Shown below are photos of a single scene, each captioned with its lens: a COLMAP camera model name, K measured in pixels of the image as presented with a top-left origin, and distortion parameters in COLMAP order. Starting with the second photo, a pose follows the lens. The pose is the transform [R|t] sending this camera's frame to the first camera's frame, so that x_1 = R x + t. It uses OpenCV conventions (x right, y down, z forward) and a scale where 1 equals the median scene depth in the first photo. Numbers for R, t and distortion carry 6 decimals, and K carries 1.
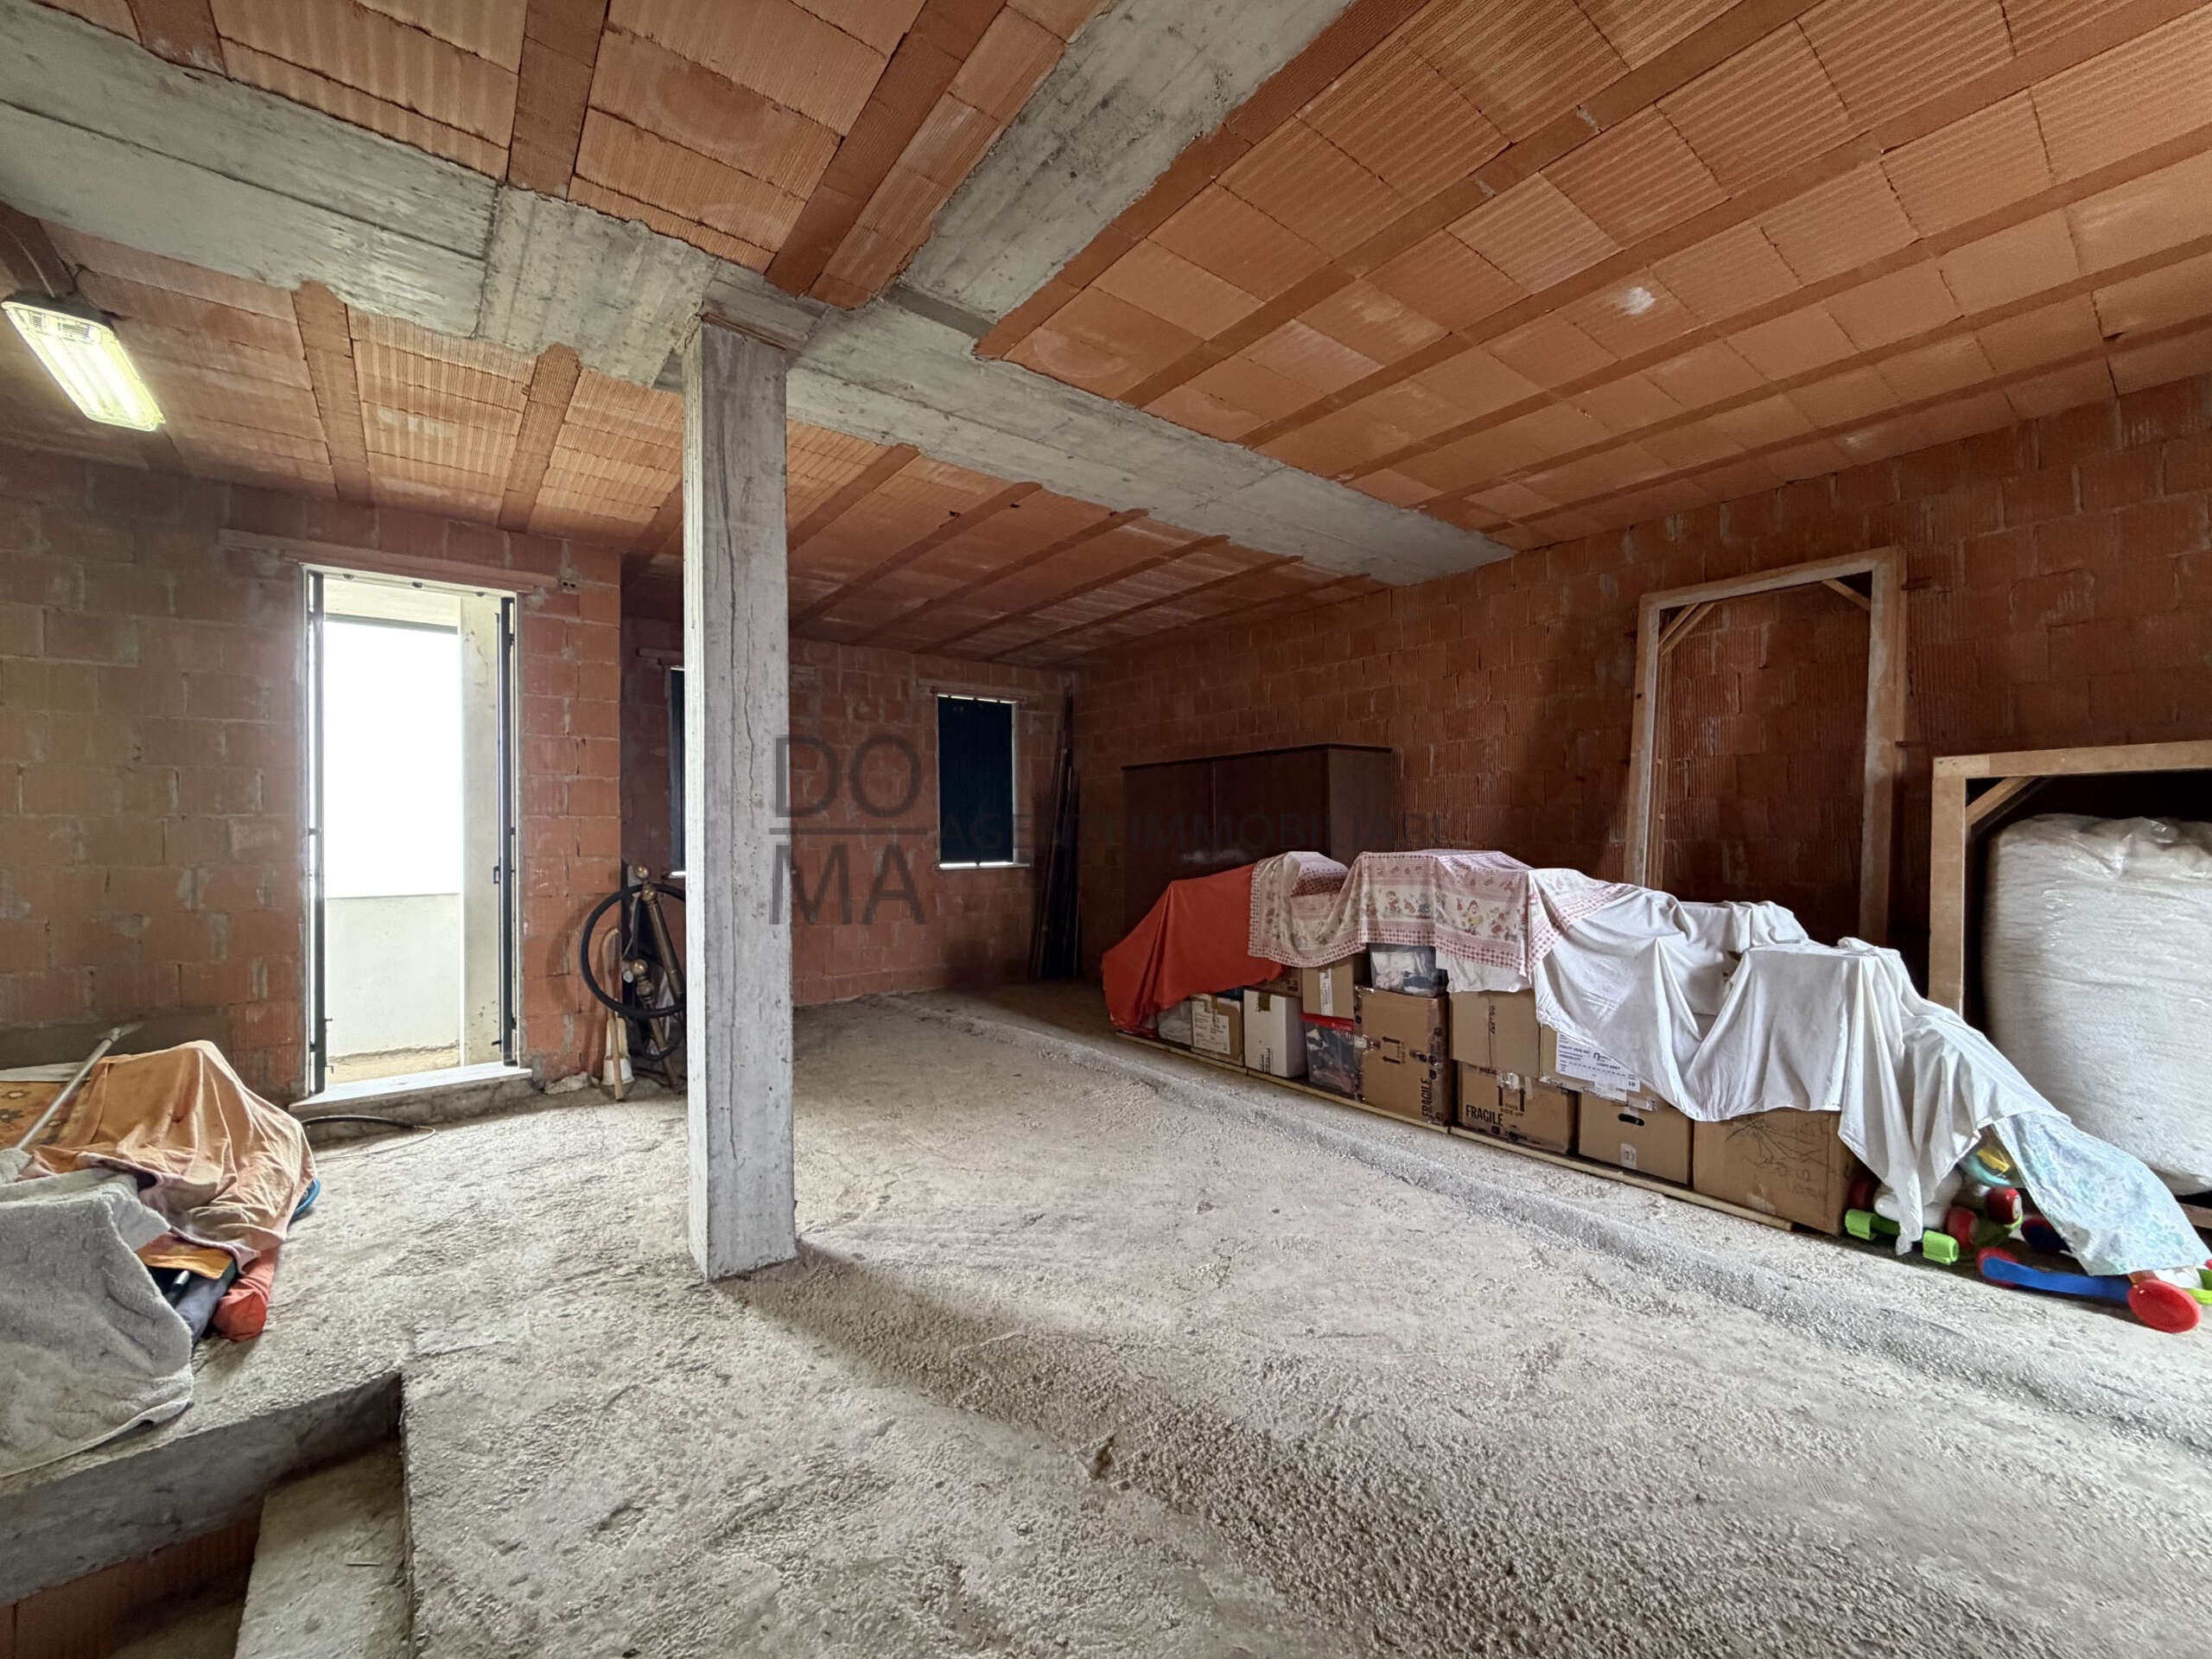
lens RADIAL K [[881.1, 0, 1097.8], [0, 881.1, 829.6], [0, 0, 1]] dist [-0.000249, 0.000316]
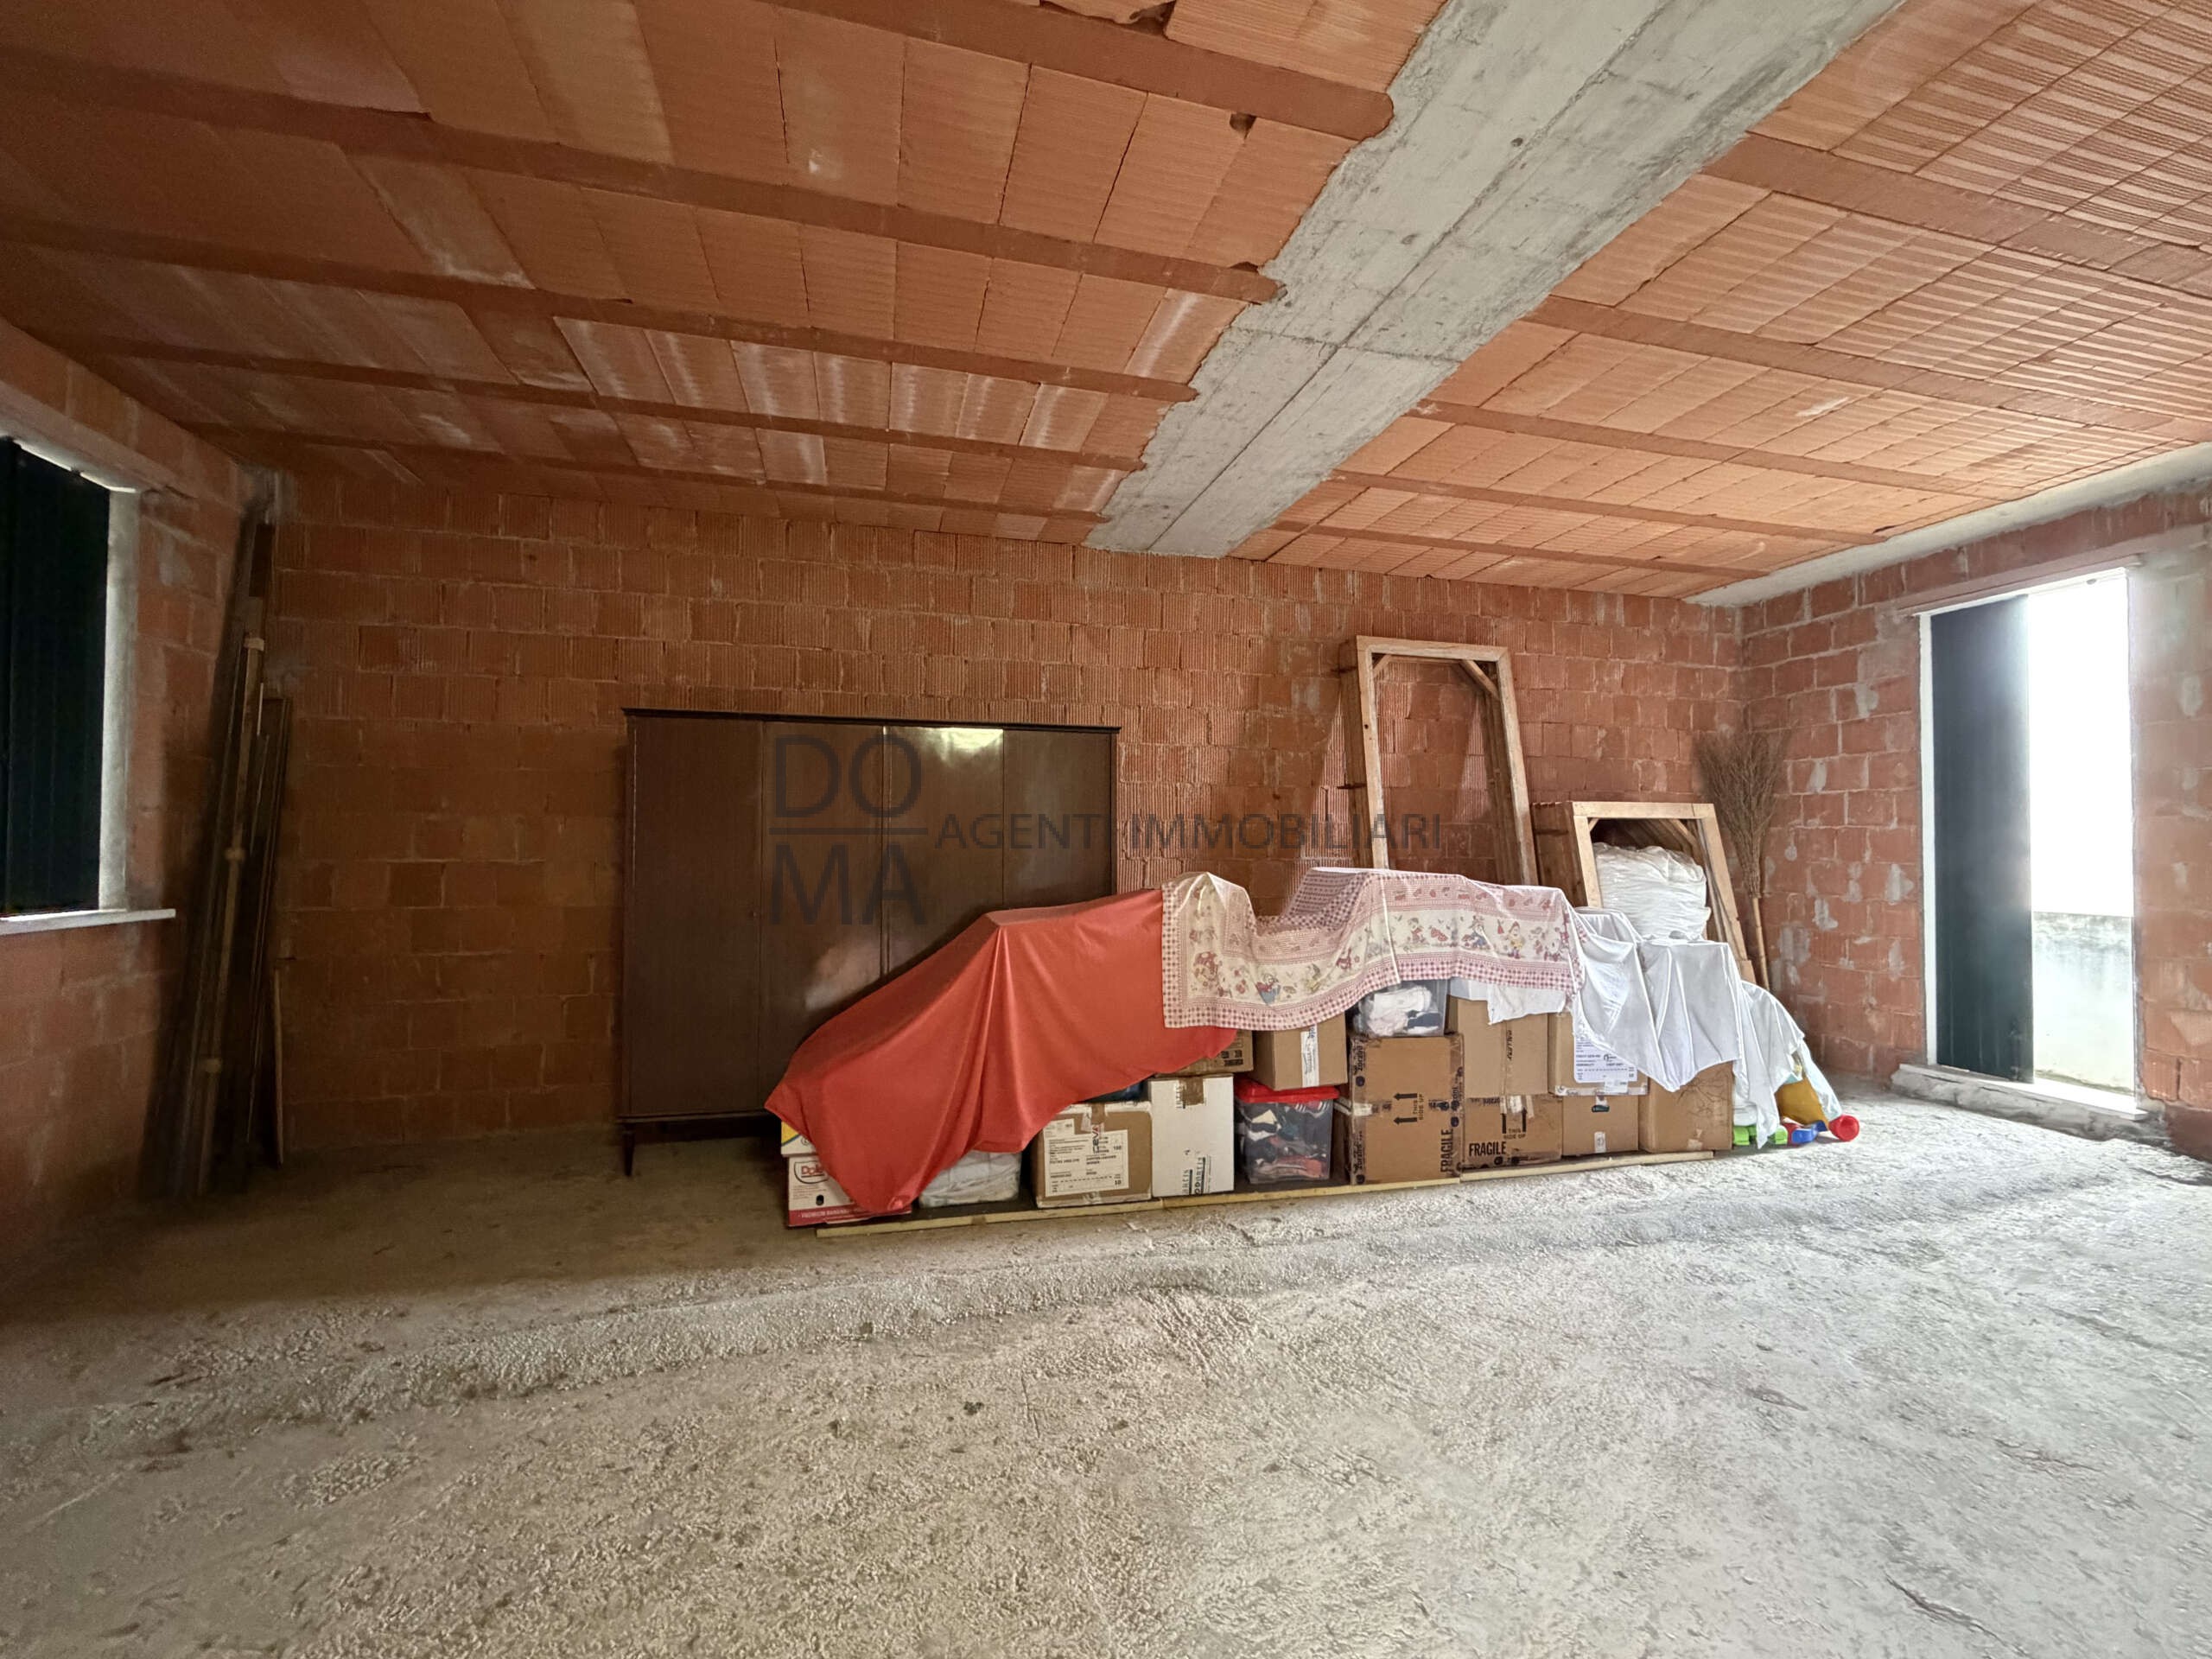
lens RADIAL K [[881.1, 0, 1097.8], [0, 881.1, 829.6], [0, 0, 1]] dist [-0.000249, 0.000316]
pose [[0.396917, 0.031037, 0.917329, -0.632733], [-0.016083, 0.999510, -0.026859, 0.014387], [-0.917713, -0.004093, 0.397222, 1.055515]]
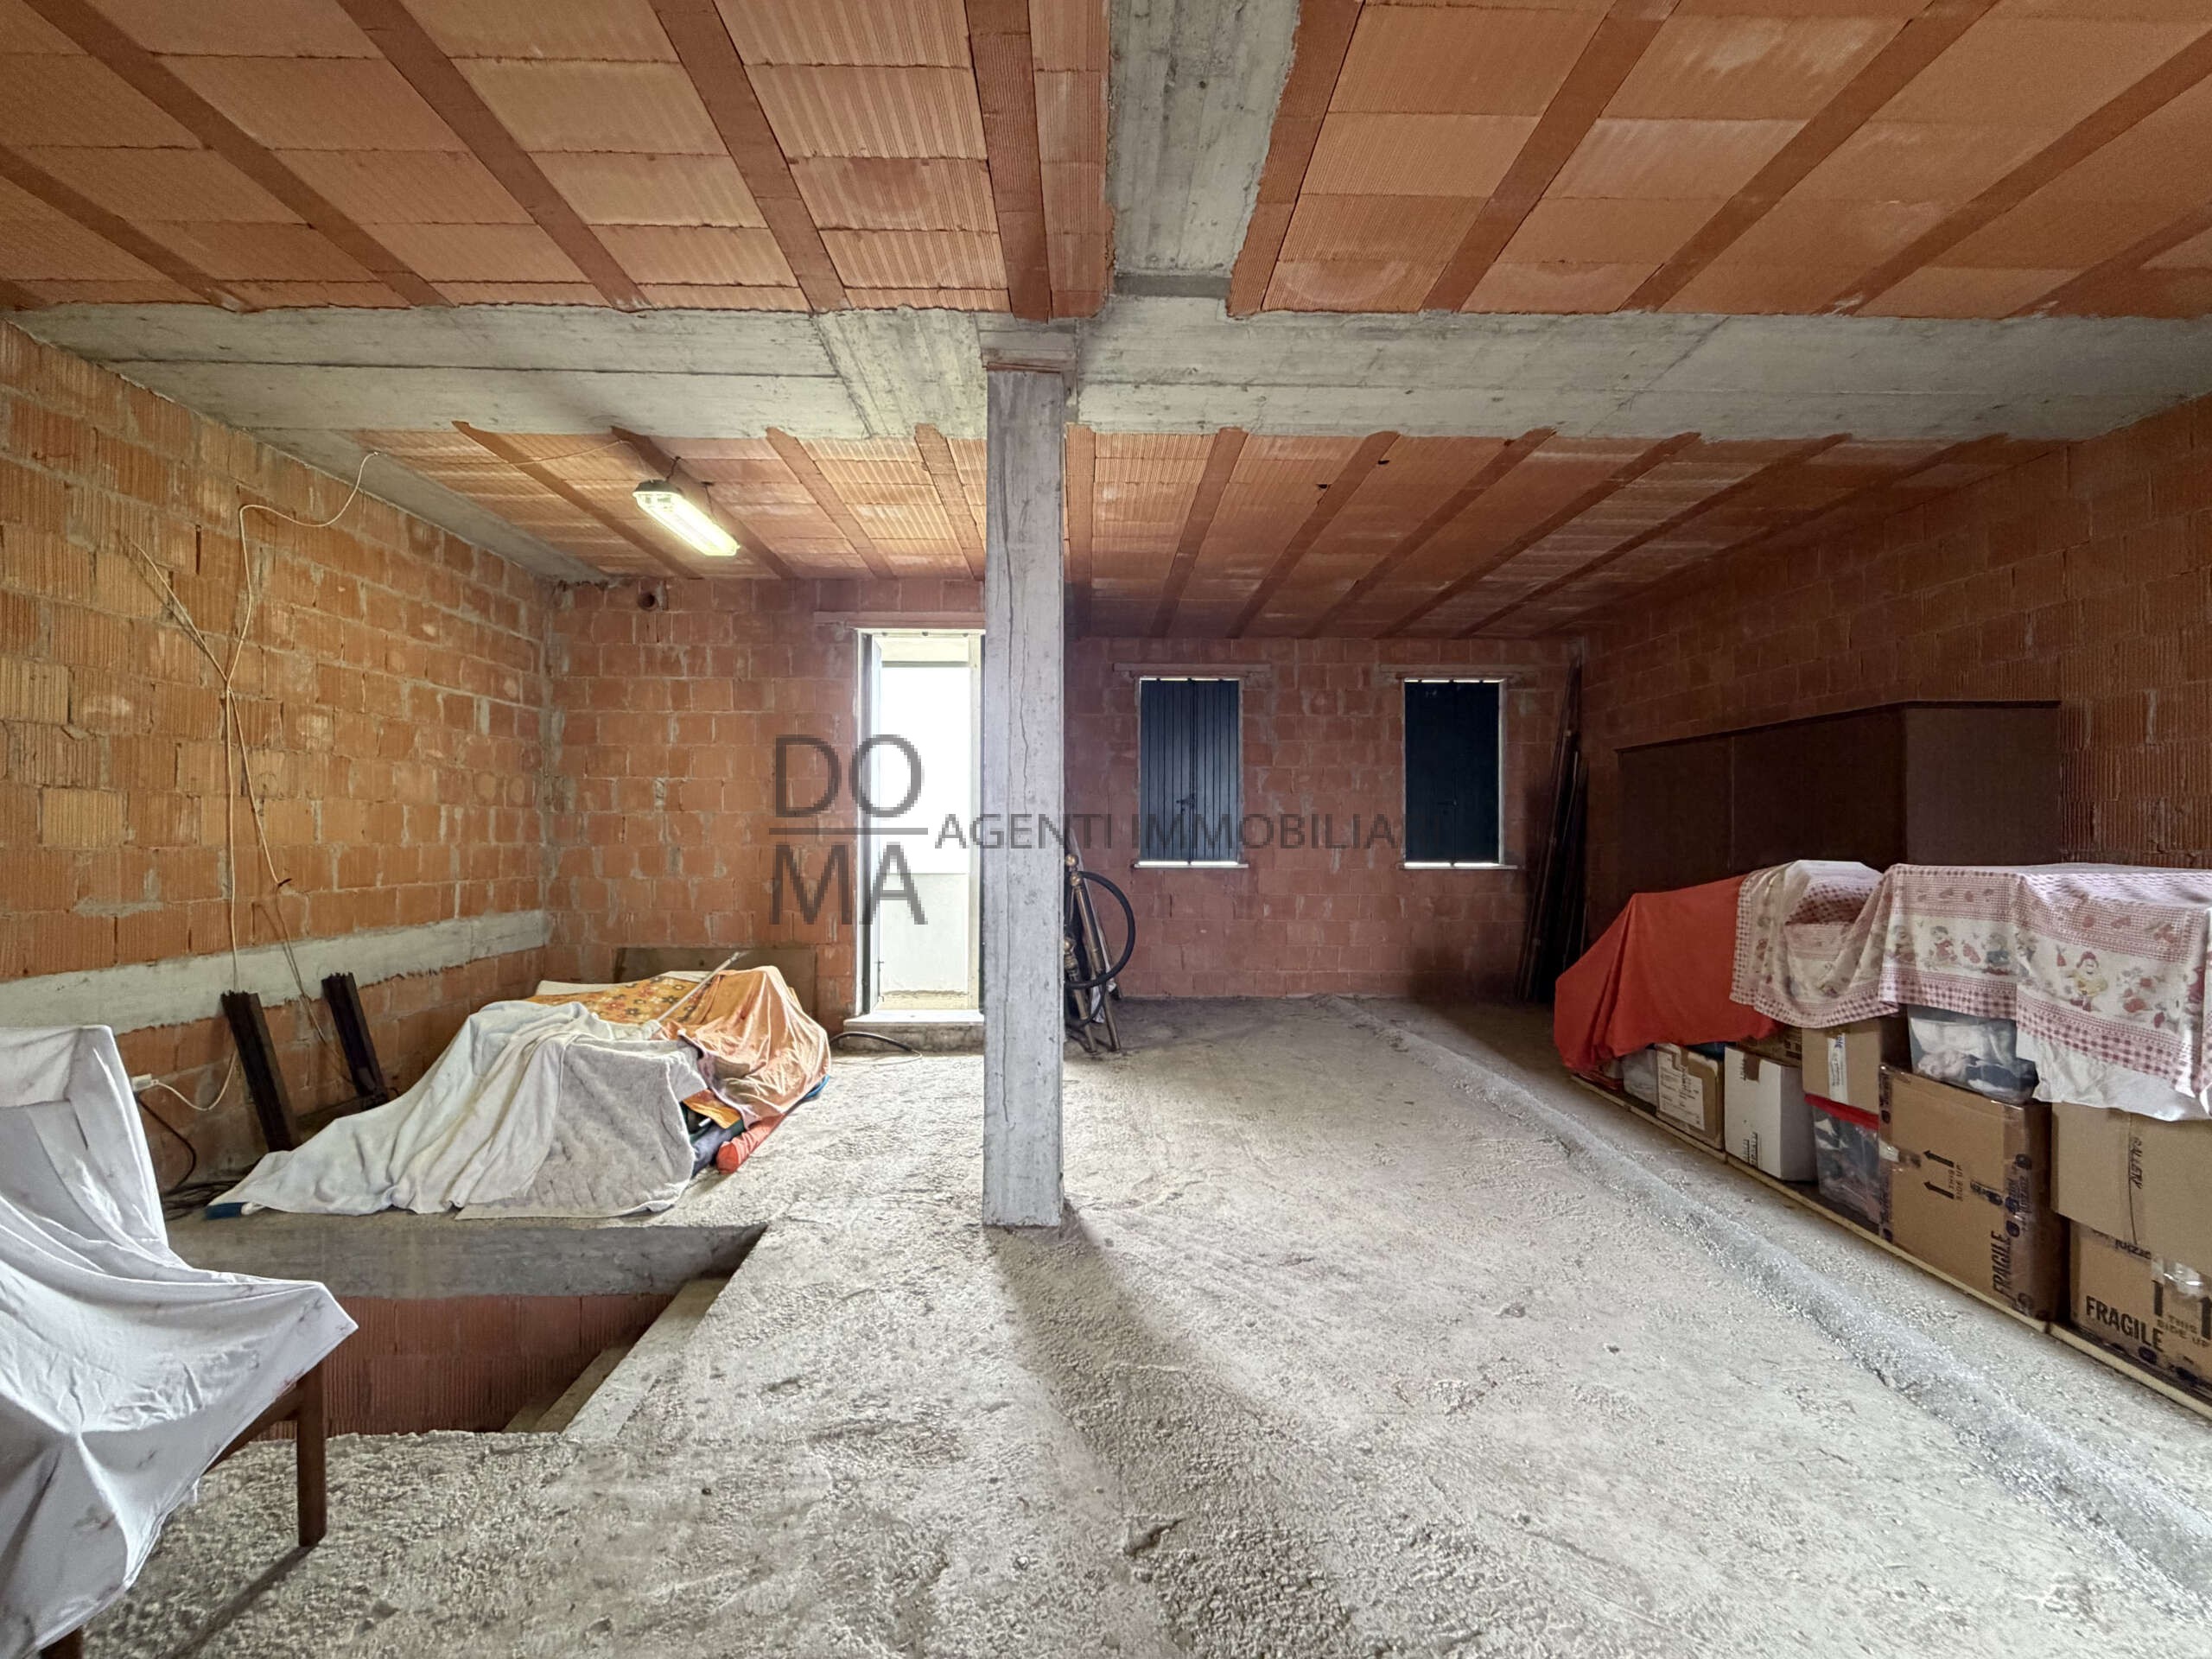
lens RADIAL K [[881.1, 0, 1097.8], [0, 881.1, 829.6], [0, 0, 1]] dist [-0.000249, 0.000316]
pose [[0.801291, 0.009826, -0.598194, 0.252040], [-0.006681, 0.999950, 0.007476, -0.001327], [0.598237, -0.001994, 0.801317, 0.135468]]
